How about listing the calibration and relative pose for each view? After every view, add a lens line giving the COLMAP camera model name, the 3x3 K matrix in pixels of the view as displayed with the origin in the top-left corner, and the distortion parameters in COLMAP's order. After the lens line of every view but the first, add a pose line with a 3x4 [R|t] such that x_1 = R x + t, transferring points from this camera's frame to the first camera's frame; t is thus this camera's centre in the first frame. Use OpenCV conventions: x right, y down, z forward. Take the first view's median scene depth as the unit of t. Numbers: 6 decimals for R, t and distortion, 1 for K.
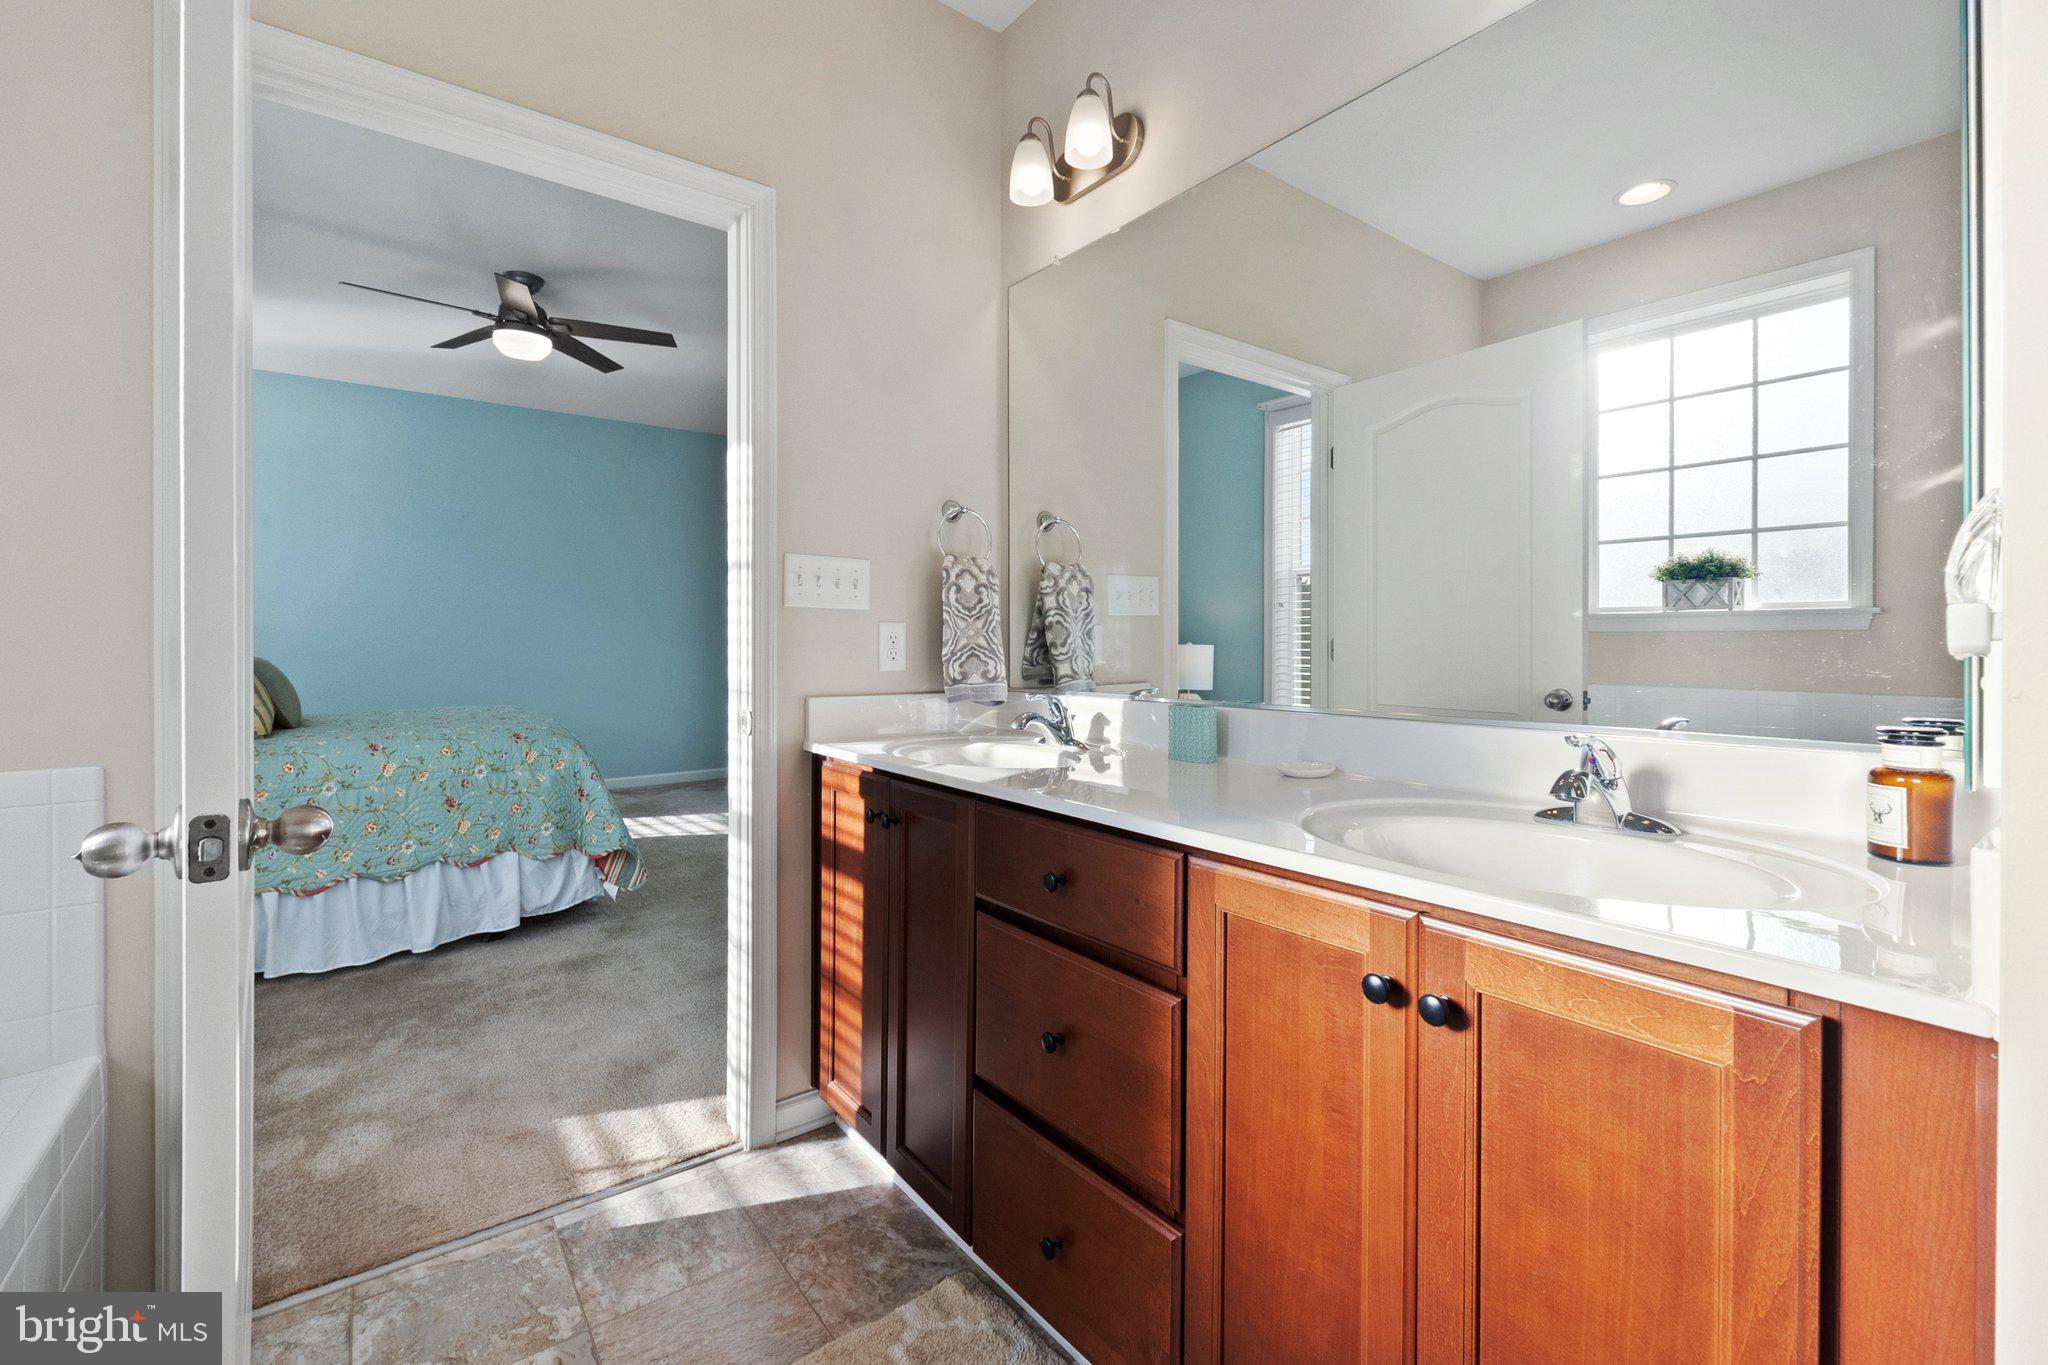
lens RADIAL K [[856.0, 0, 1058.3], [0, 856.0, 658.8], [0, 0, 1]] dist [-0.013733, 0.004772]
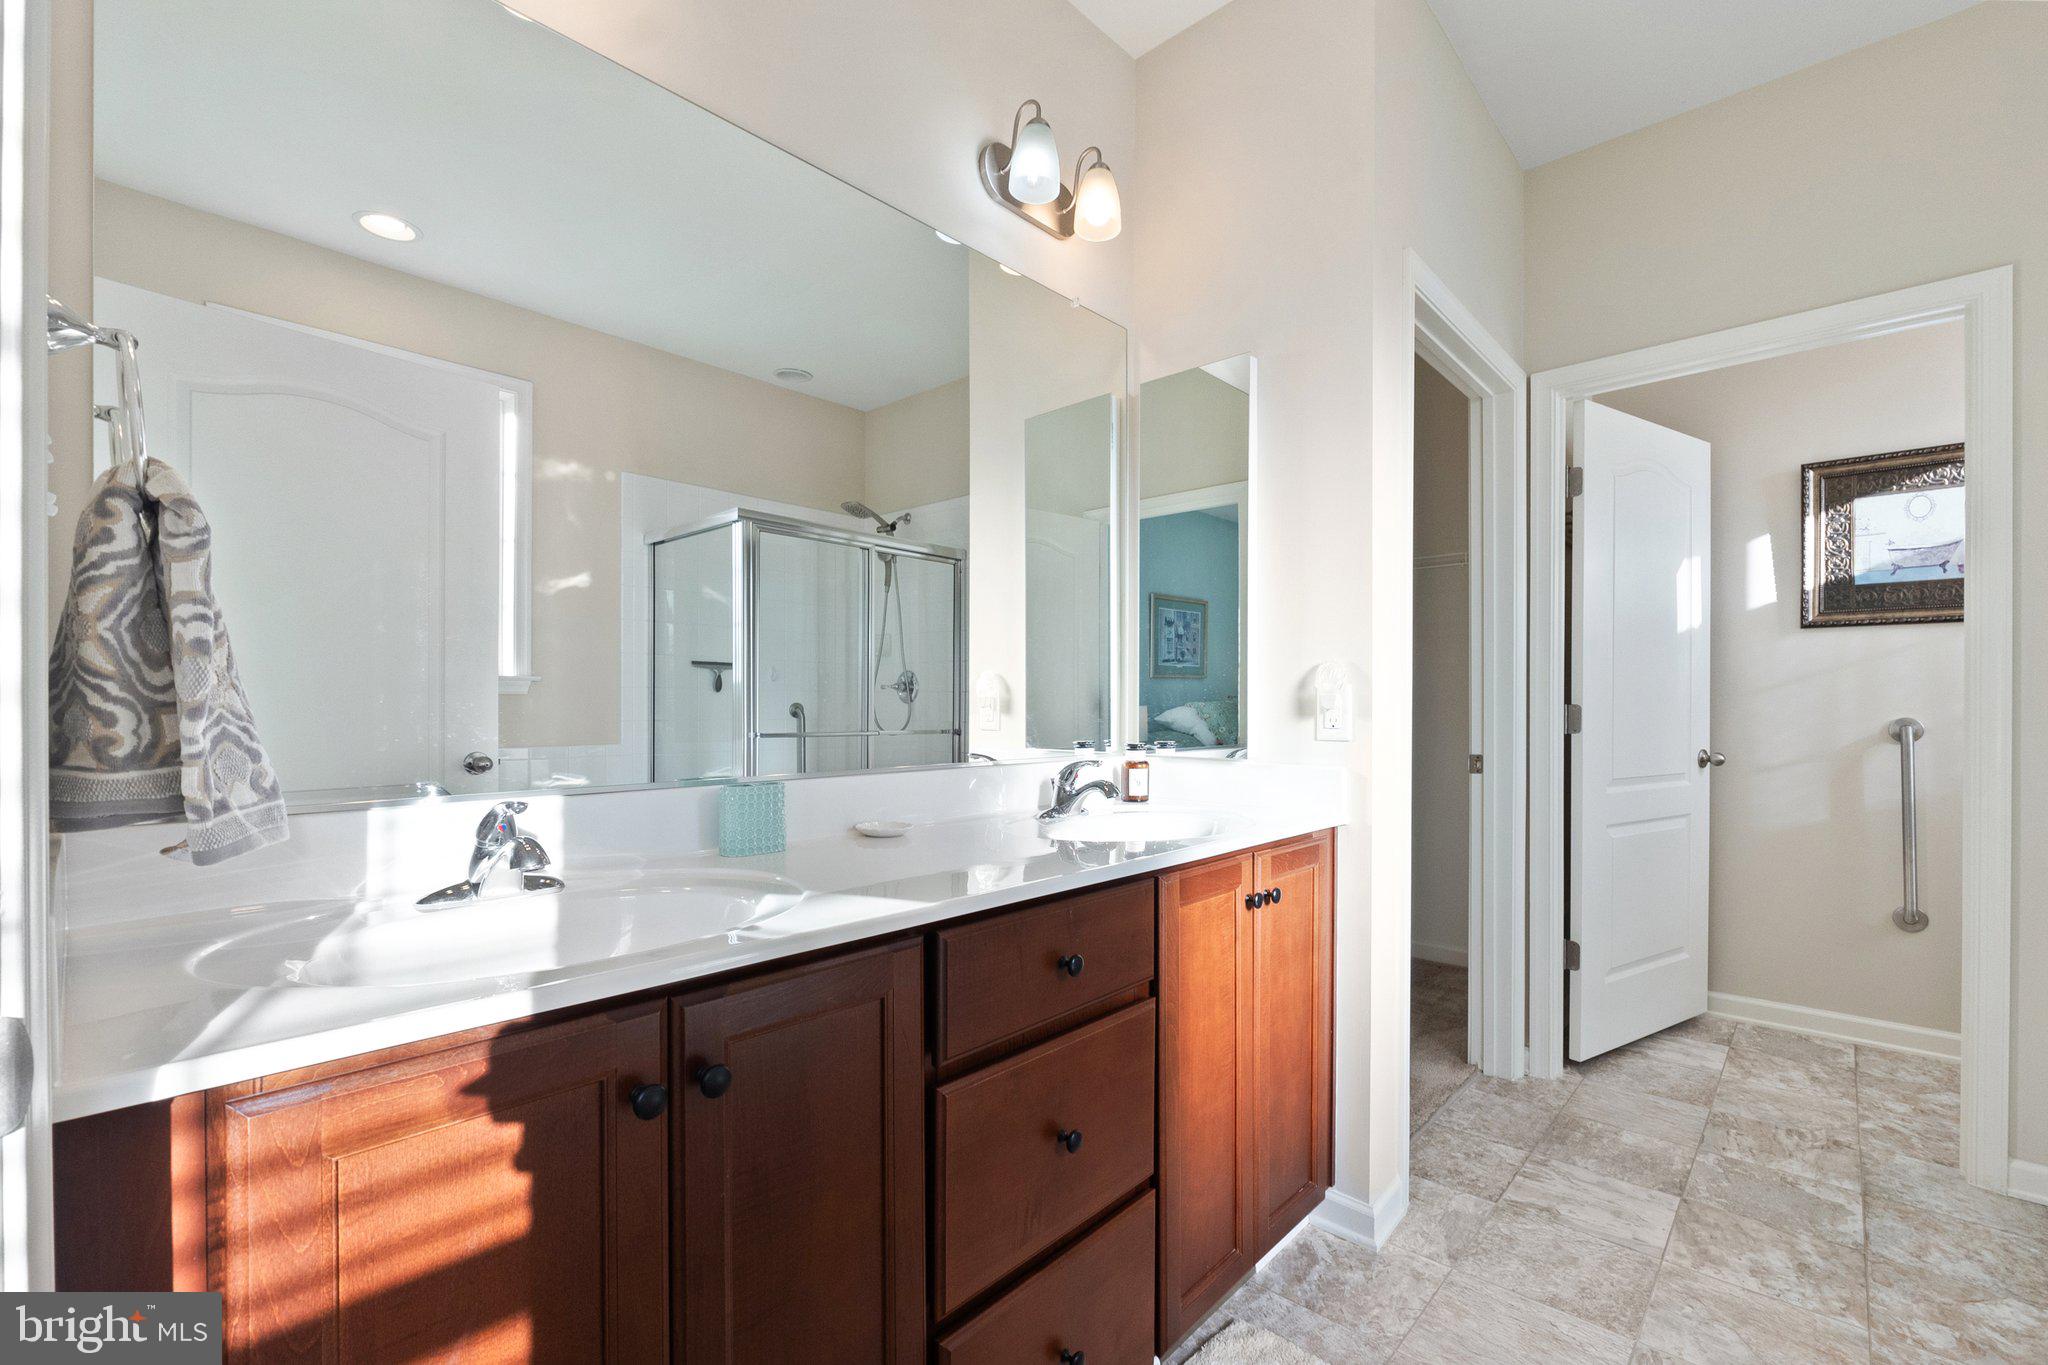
lens RADIAL K [[874.3, 0, 1029.0], [0, 874.3, 704.8], [0, 0, 1]] dist [-0.007325, -0.000213]
pose [[-0.141138, -0.001188, 0.989989, -1.288649], [0.022139, 0.999745, 0.004356, -0.029434], [-0.989742, 0.022533, -0.141076, 1.597615]]
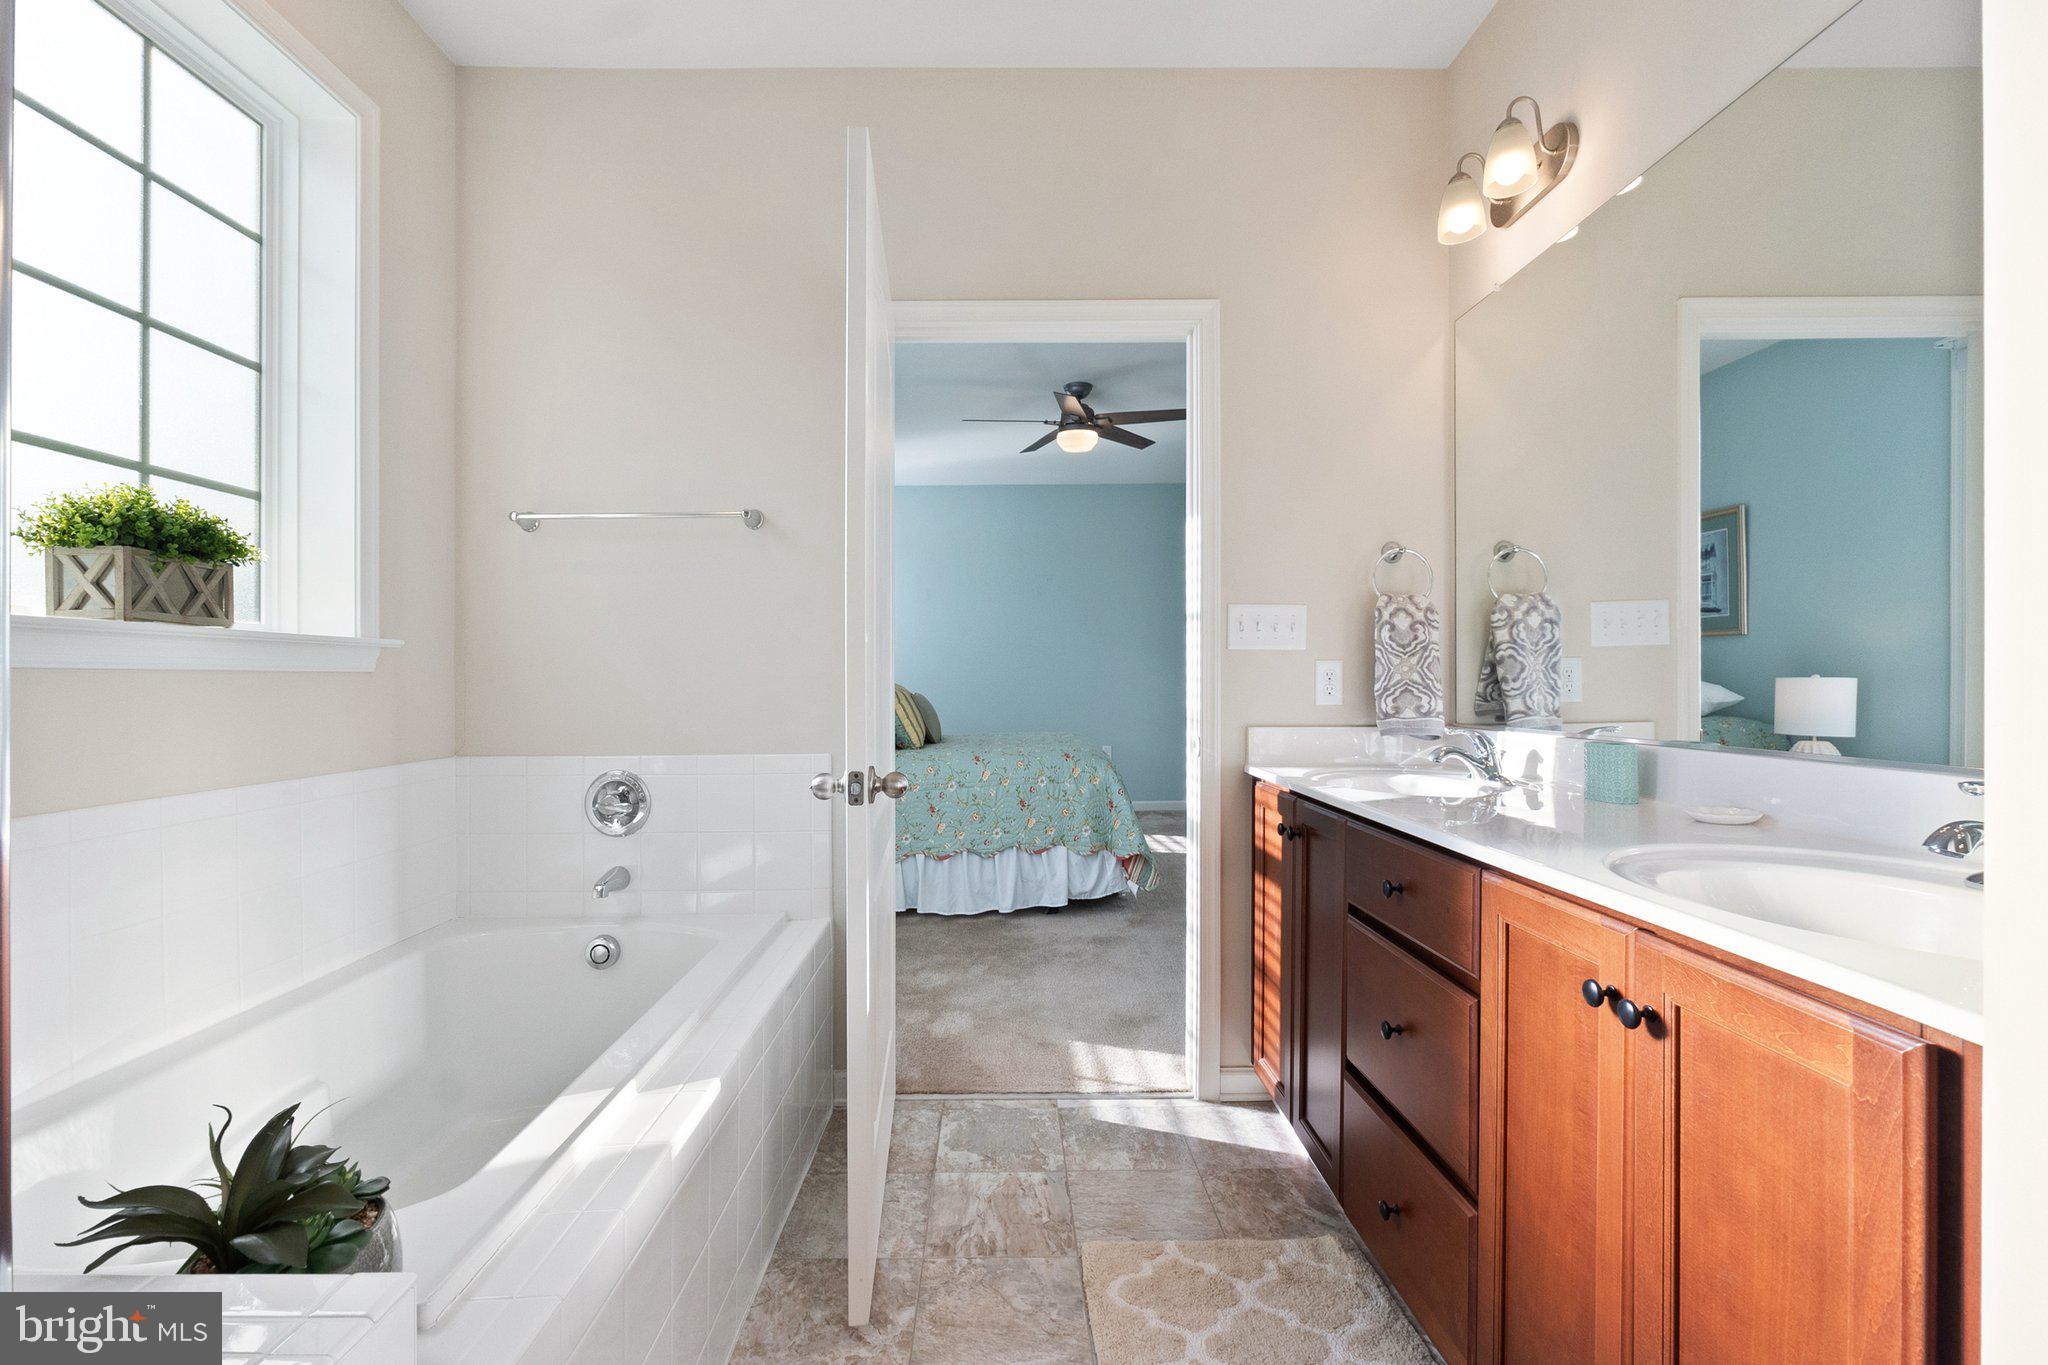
lens RADIAL K [[874.3, 0, 1029.0], [0, 874.3, 704.8], [0, 0, 1]] dist [-0.007325, -0.000213]
pose [[0.797786, 0.007252, -0.602897, 0.174362], [-0.001213, 0.999945, 0.010422, 0.002632], [0.602939, -0.007584, 0.797751, -0.120712]]
